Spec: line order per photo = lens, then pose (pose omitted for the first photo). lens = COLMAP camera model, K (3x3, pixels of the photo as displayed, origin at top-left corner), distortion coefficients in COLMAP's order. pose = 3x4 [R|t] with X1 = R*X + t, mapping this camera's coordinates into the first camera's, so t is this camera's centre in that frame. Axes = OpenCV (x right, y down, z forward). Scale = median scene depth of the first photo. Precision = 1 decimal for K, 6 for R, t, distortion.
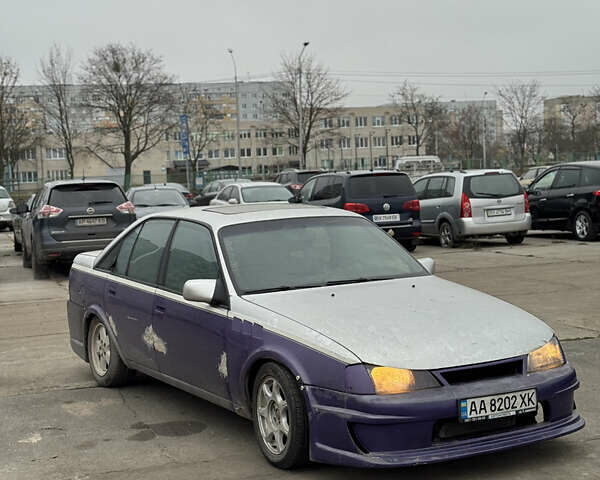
lens RADIAL K [[1116.2, 0, 300.8], [0, 1116.2, 240.9], [0, 0, 1]] dist [0.163767, 0.000000]
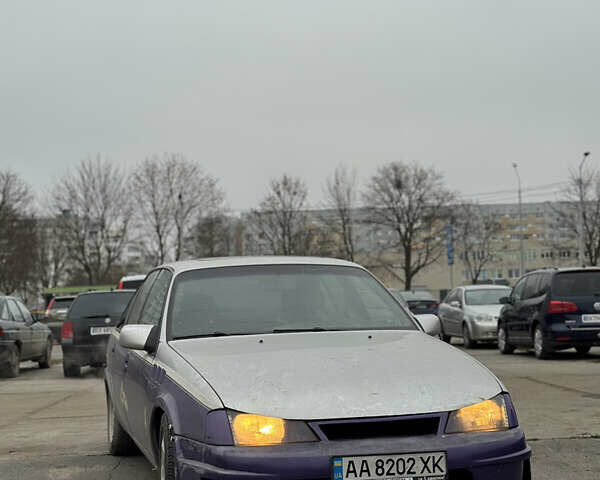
lens RADIAL K [[1116.2, 0, 297.9], [0, 1116.2, 240.2], [0, 0, 1]] dist [0.163767, 0.000000]
pose [[0.963213, -0.003433, -0.268718, 0.306237], [-0.025596, 0.994201, -0.104450, 0.063369], [0.267519, 0.107486, 0.957539, 0.171686]]
